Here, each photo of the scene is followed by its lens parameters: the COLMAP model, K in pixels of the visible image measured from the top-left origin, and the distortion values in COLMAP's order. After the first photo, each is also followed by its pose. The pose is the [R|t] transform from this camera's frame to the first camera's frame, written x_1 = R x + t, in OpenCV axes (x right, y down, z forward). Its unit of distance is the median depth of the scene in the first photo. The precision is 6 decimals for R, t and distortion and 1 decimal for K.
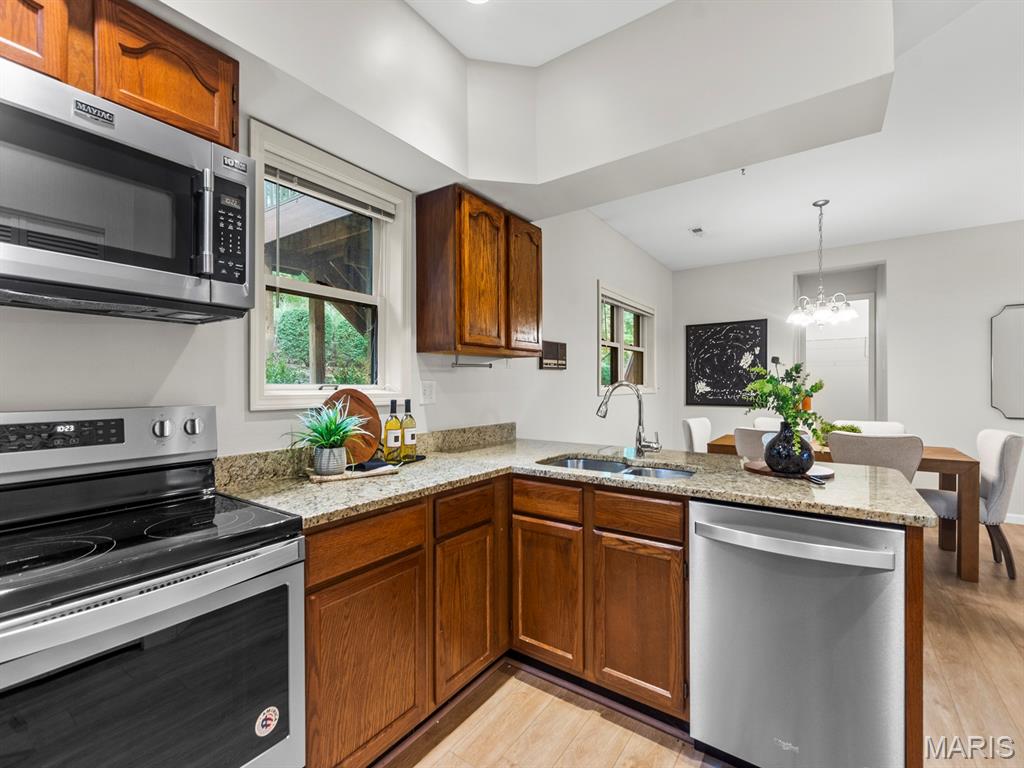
lens RADIAL K [[451.9, 0, 512.0], [0, 451.9, 384.0], [0, 0, 1]] dist [-0.000111, -0.000314]
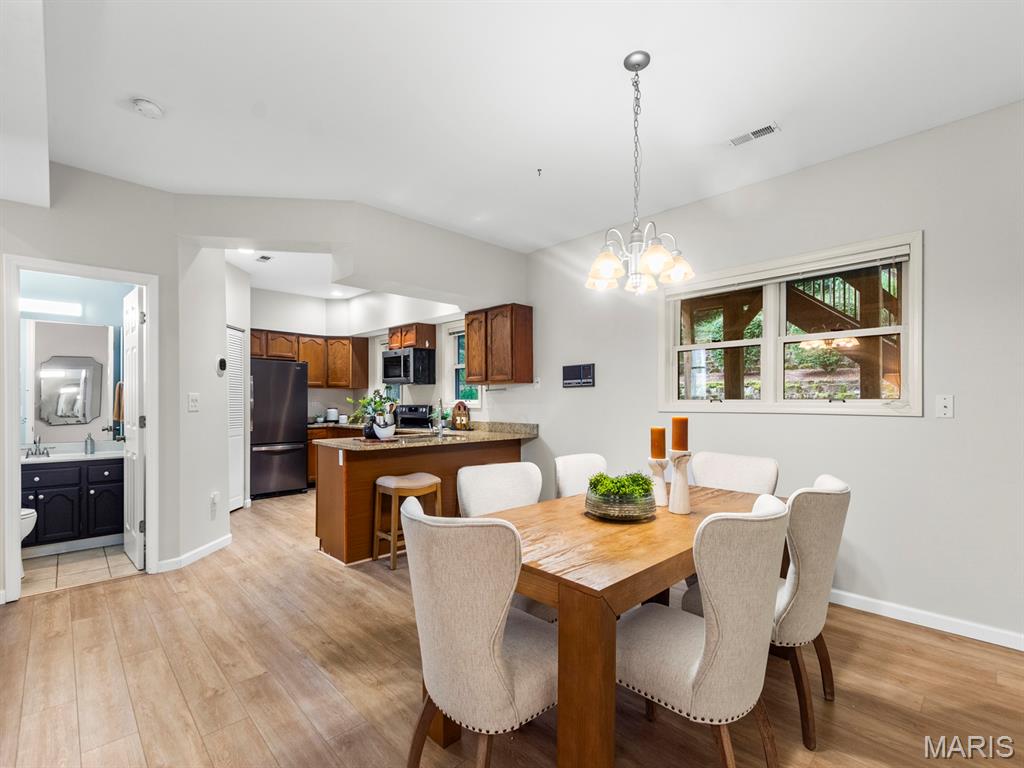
lens RADIAL K [[464.3, 0, 510.1], [0, 464.3, 399.0], [0, 0, 1]] dist [-0.000093, -0.000020]
pose [[-0.181426, -0.002501, -0.983401, 1.857418], [0.002414, 0.999993, -0.002989, 0.004391], [0.983402, -0.002916, -0.181418, 1.407944]]
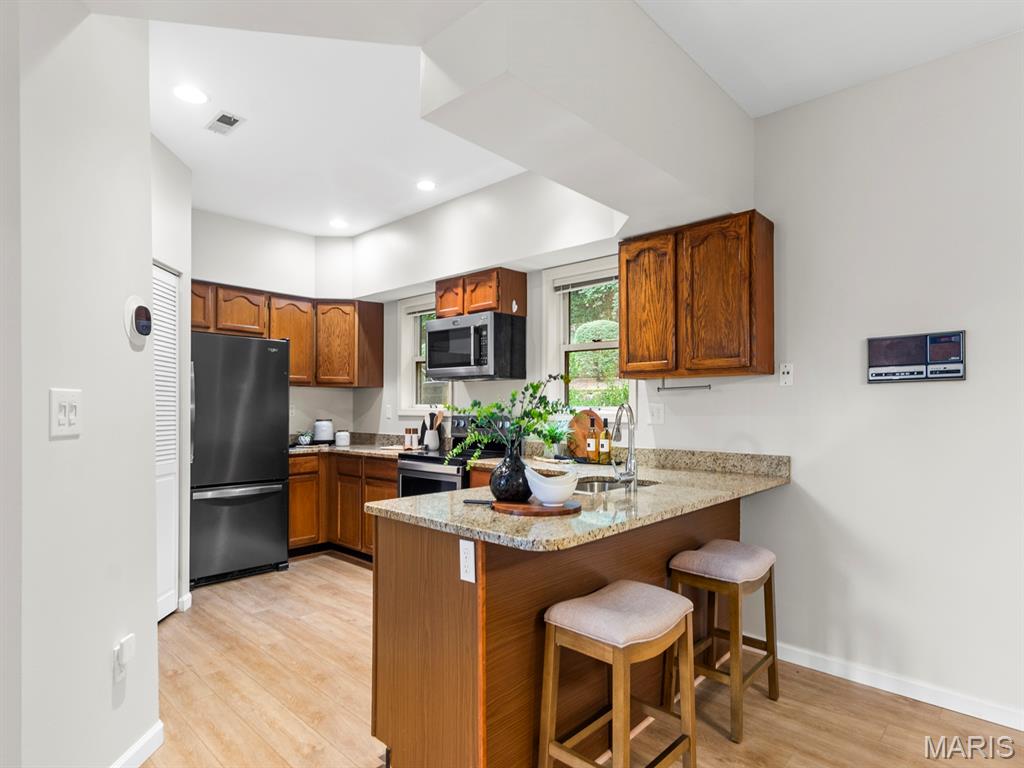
lens RADIAL K [[559.3, 0, 511.6], [0, 559.3, 404.6], [0, 0, 1]] dist [0.000759, 0.000223]
pose [[-0.138689, -0.003880, -0.990328, 1.189006], [-0.000624, 0.999992, -0.003831, 0.000657], [0.990336, 0.000086, -0.138690, 0.782540]]
